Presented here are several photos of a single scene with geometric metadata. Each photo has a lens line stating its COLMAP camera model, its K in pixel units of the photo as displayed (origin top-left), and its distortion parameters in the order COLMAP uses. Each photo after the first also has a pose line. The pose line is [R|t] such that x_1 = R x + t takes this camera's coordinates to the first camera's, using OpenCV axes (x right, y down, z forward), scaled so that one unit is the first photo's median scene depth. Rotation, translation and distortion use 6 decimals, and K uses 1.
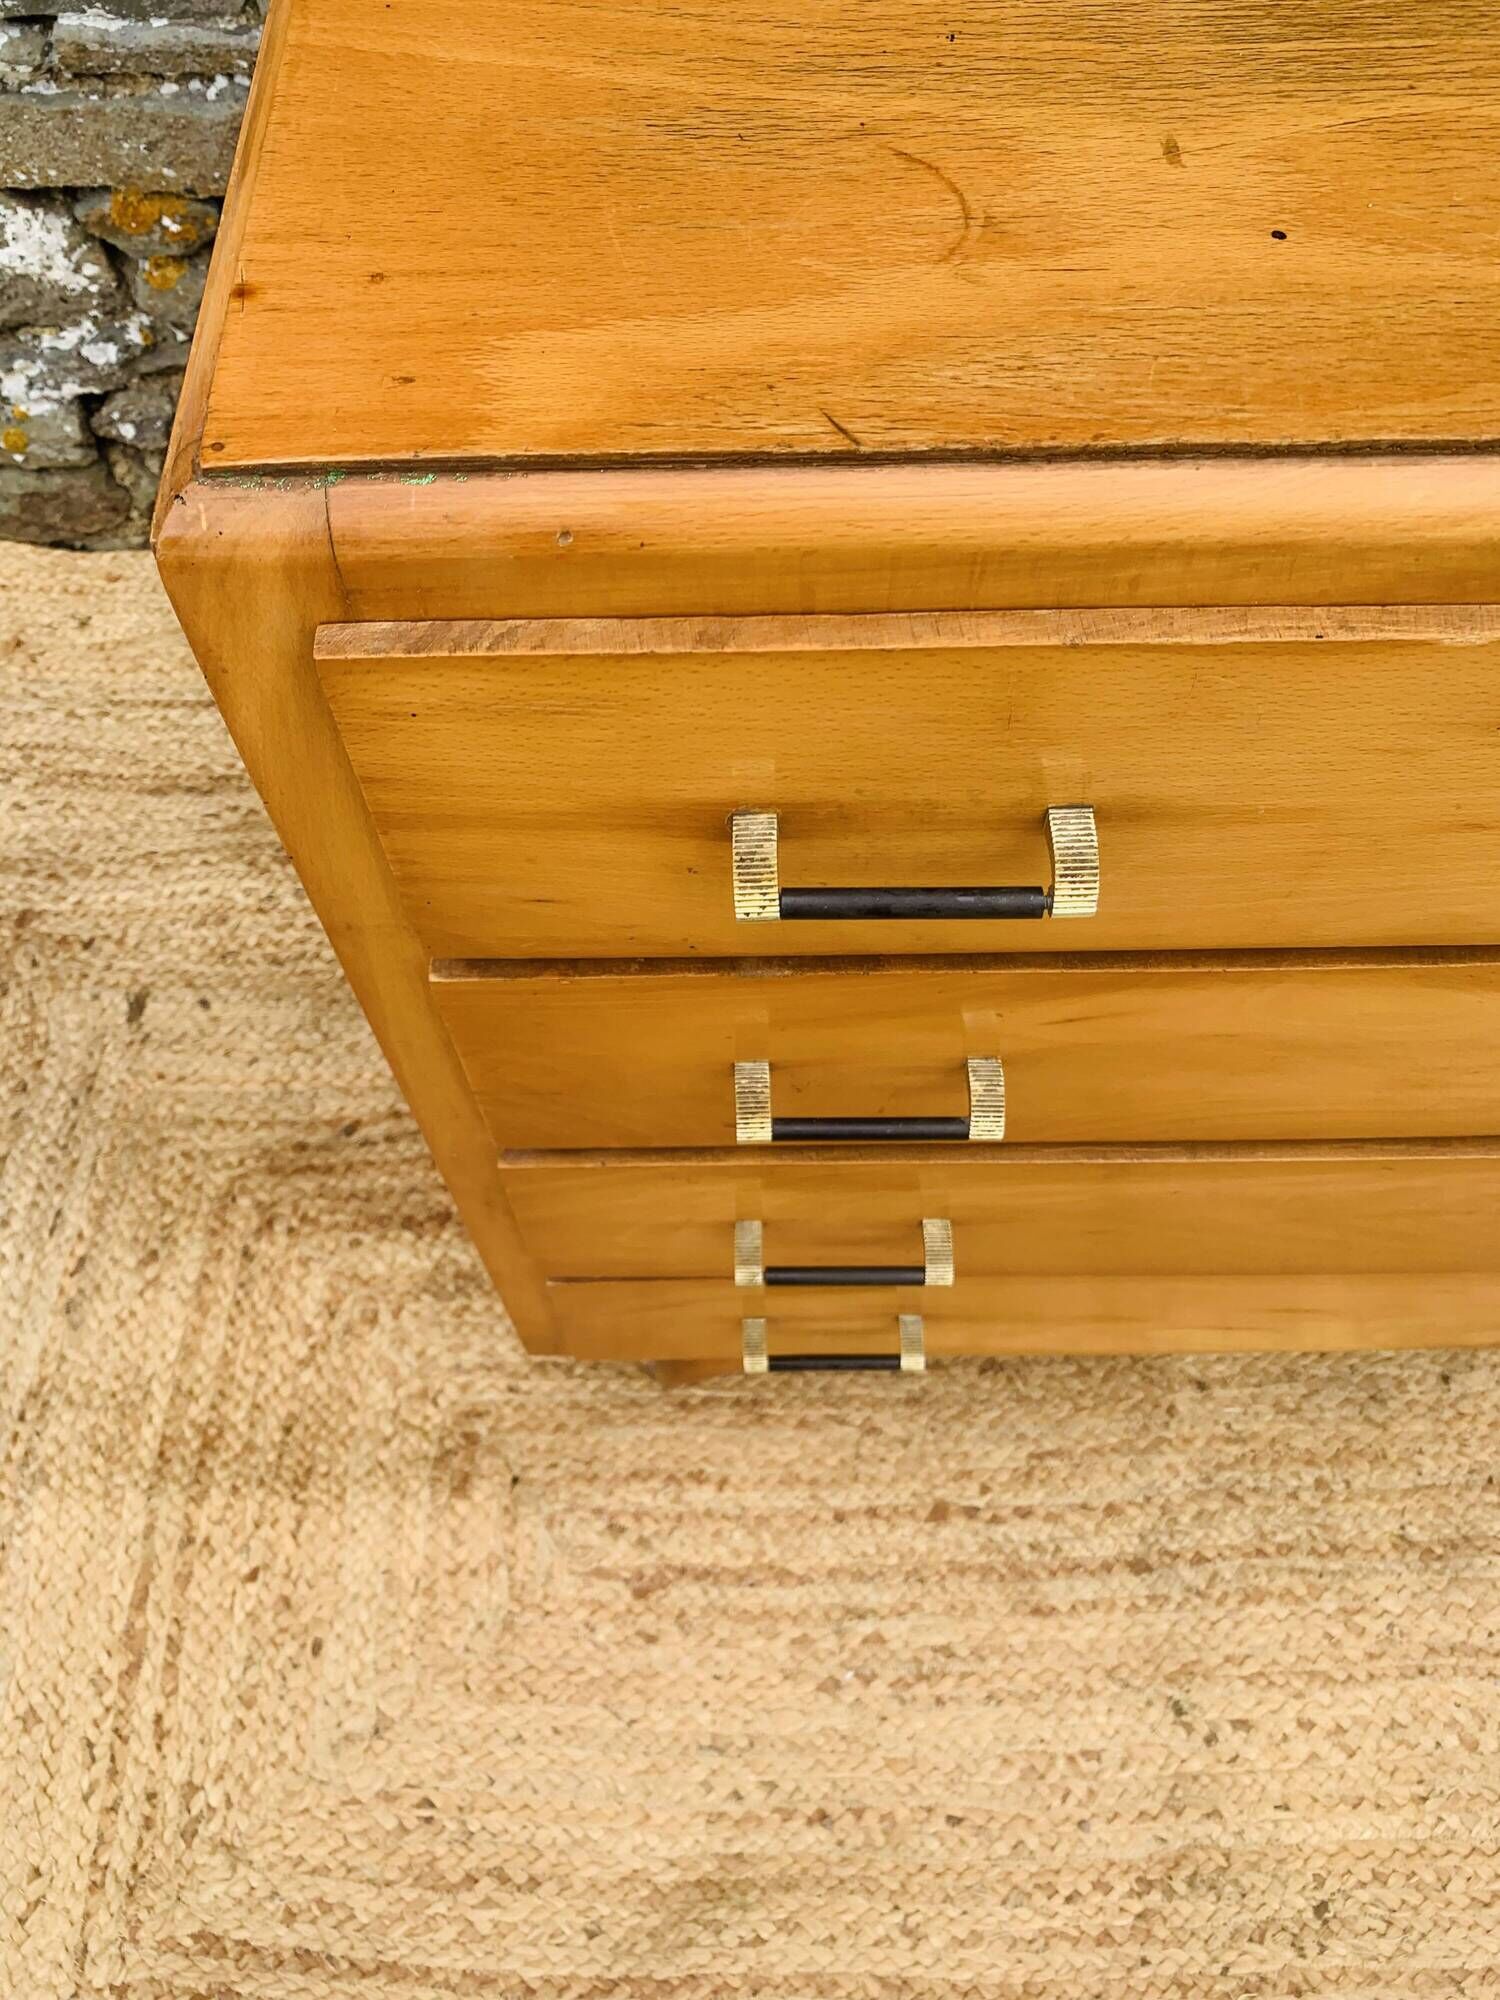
lens RADIAL K [[1557.1, 0, 730.9], [0, 1557.1, 1013.1], [0, 0, 1]] dist [-0.000456, -0.002168]
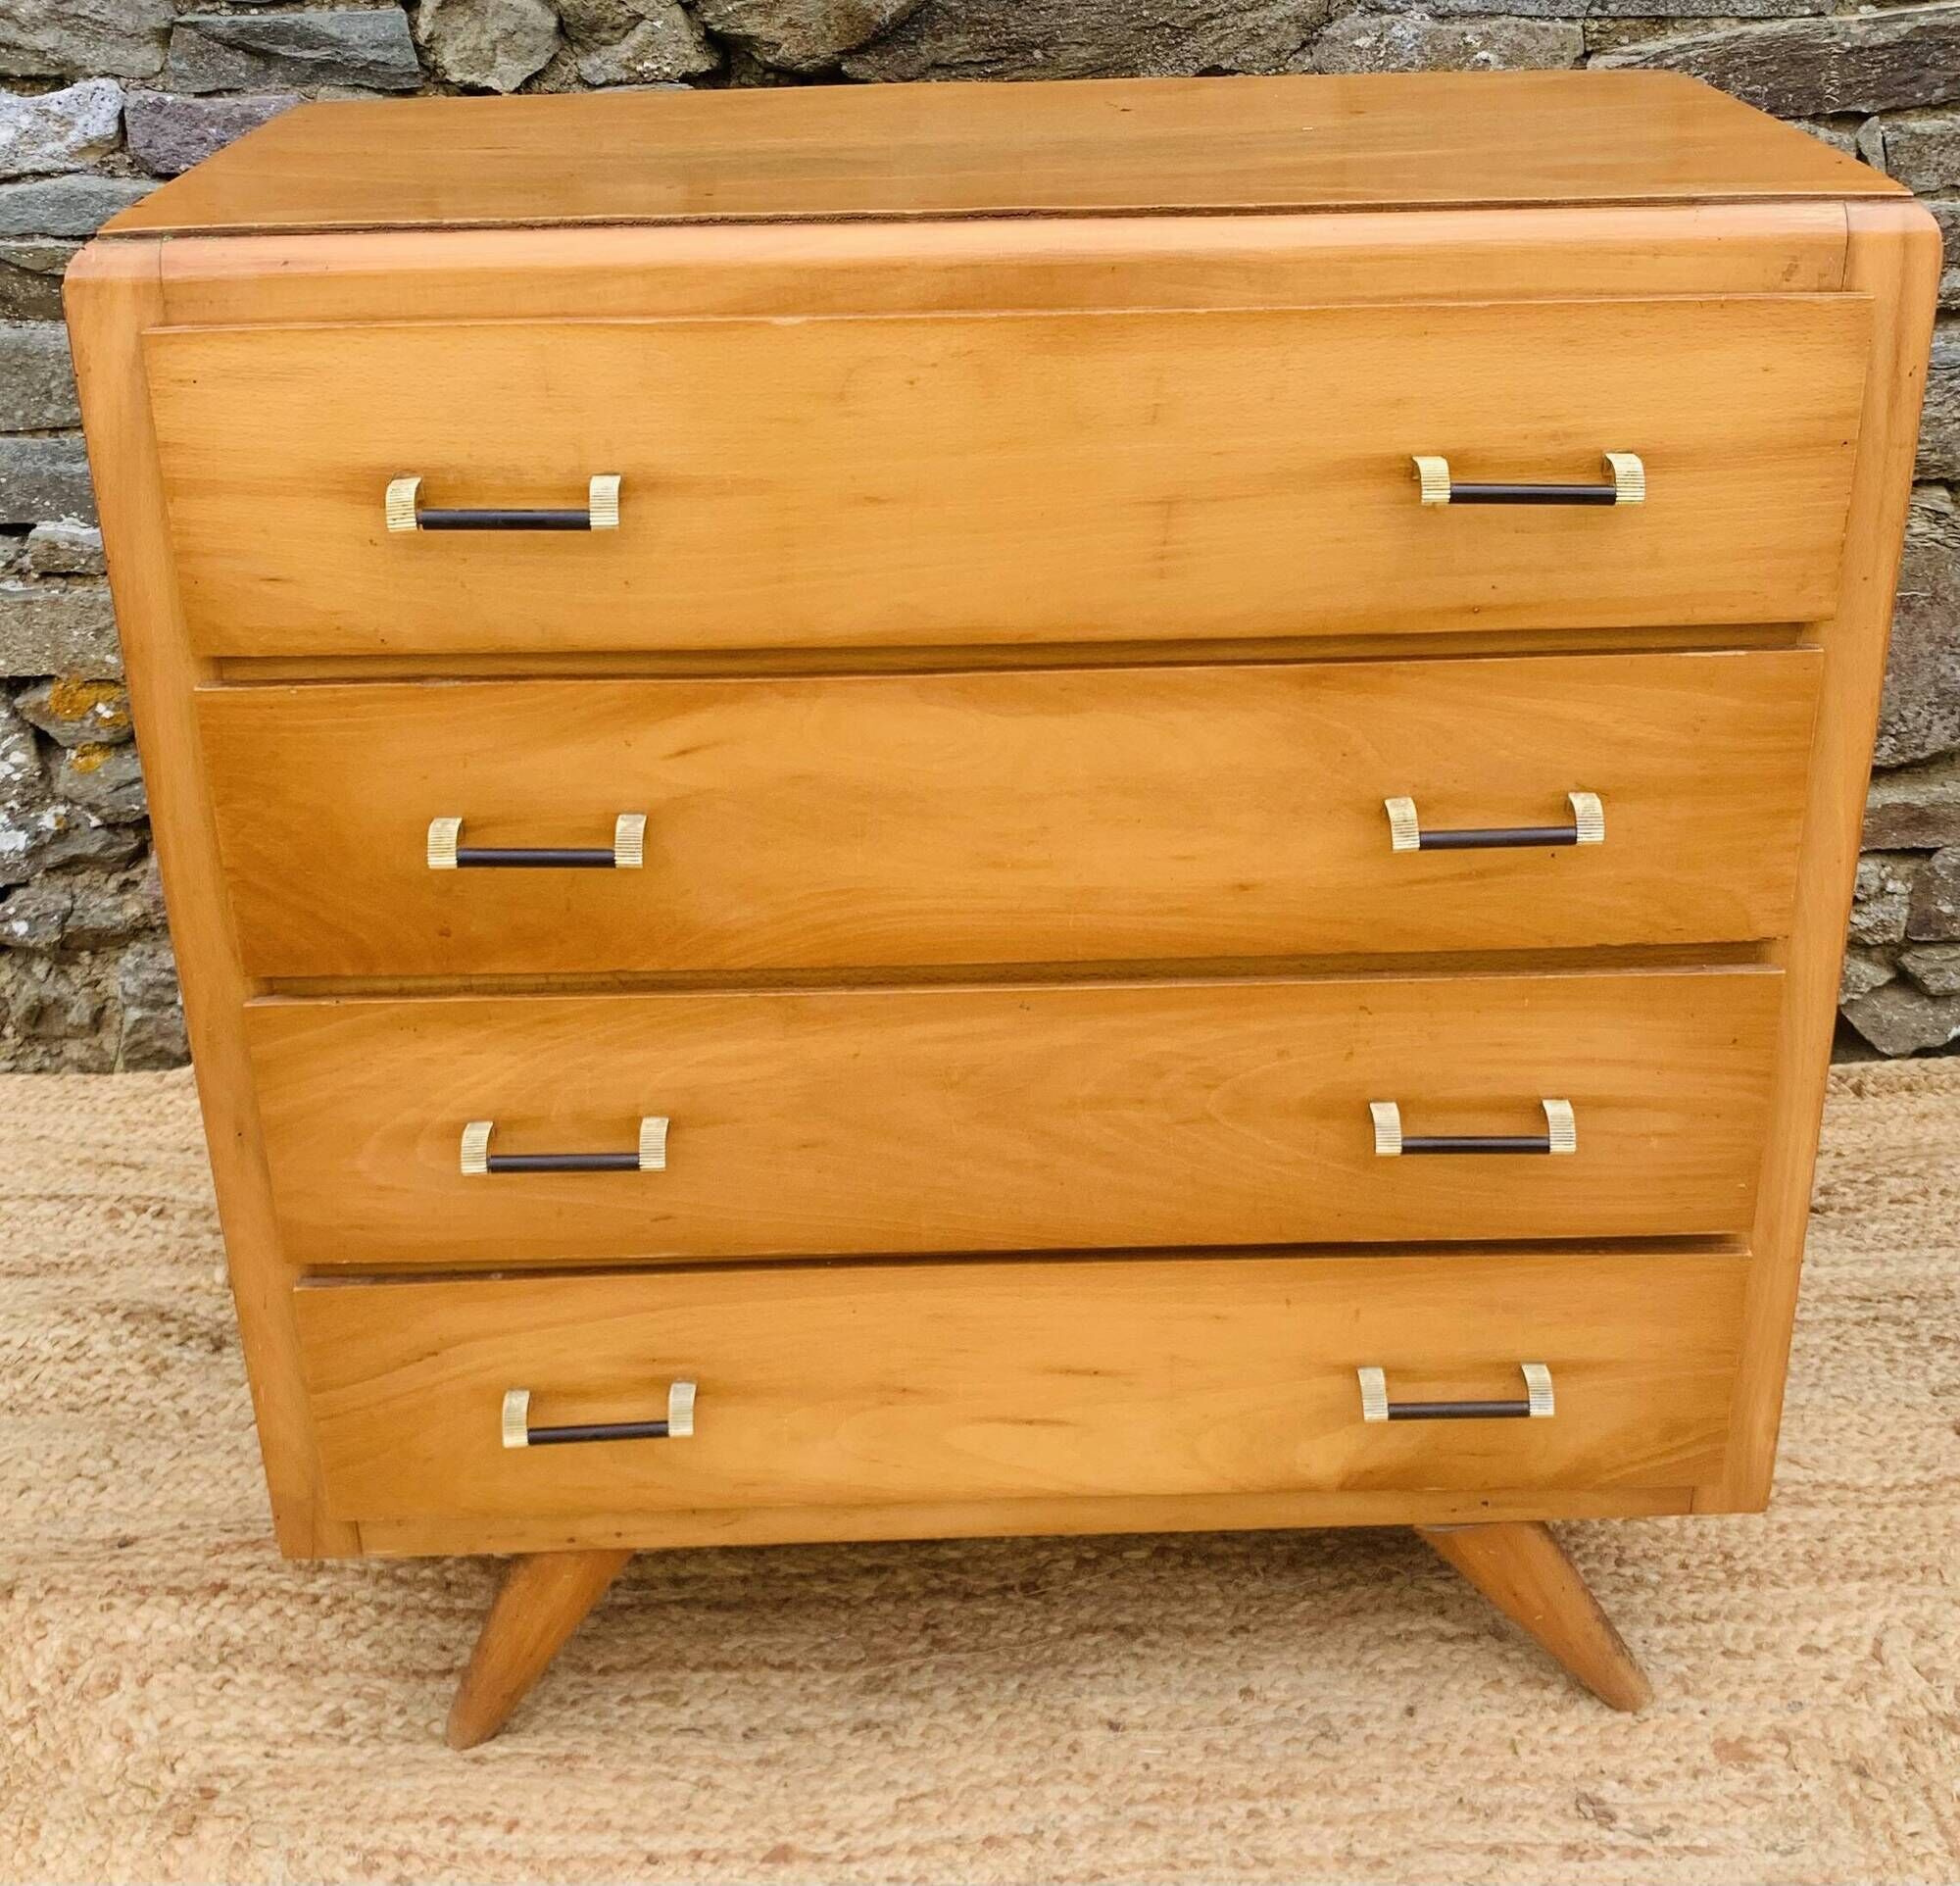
lens RADIAL K [[2697.8, 0, 1005.0], [0, 2697.8, 1059.4], [0, 0, 1]] dist [0.021441, 0.000000]
pose [[0.999903, -0.010205, 0.009474, 0.238915], [0.013806, 0.815127, -0.579117, 0.789521], [-0.001813, 0.579192, 0.815189, -0.367992]]
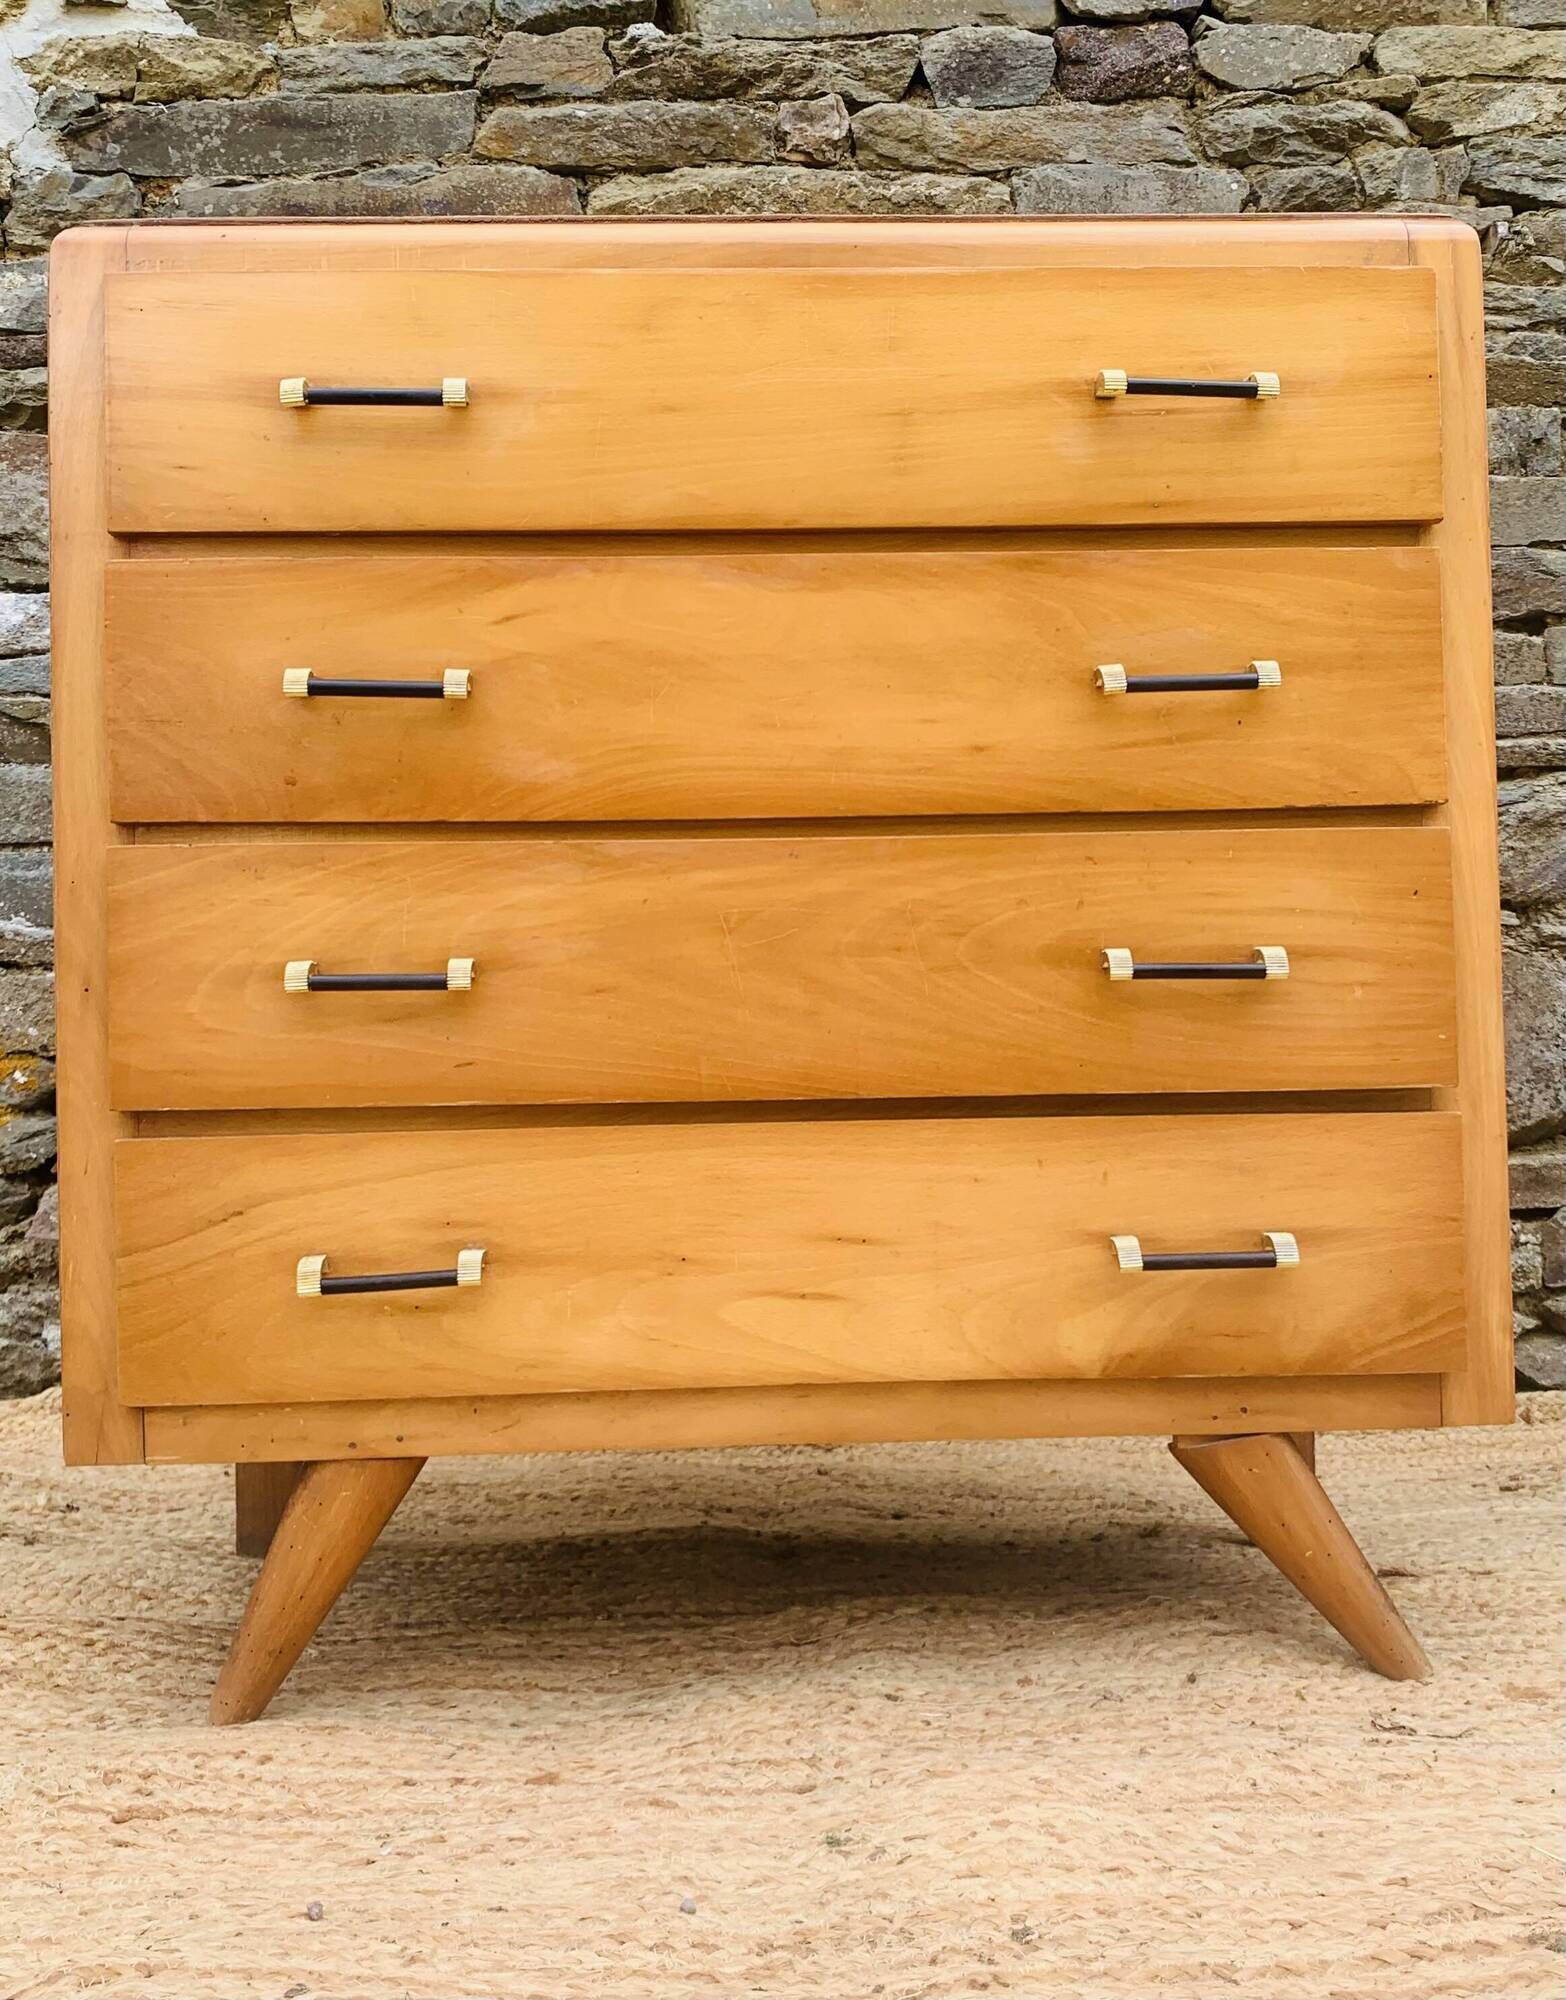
lens RADIAL K [[2111.2, 0, 790.7], [0, 2111.2, 1002.5], [0, 0, 1]] dist [-0.001882, 0.000000]
pose [[0.999522, -0.009303, 0.029491, 0.225268], [0.030576, 0.439861, -0.897545, 1.076058], [-0.004622, 0.898018, 0.439935, 0.204433]]
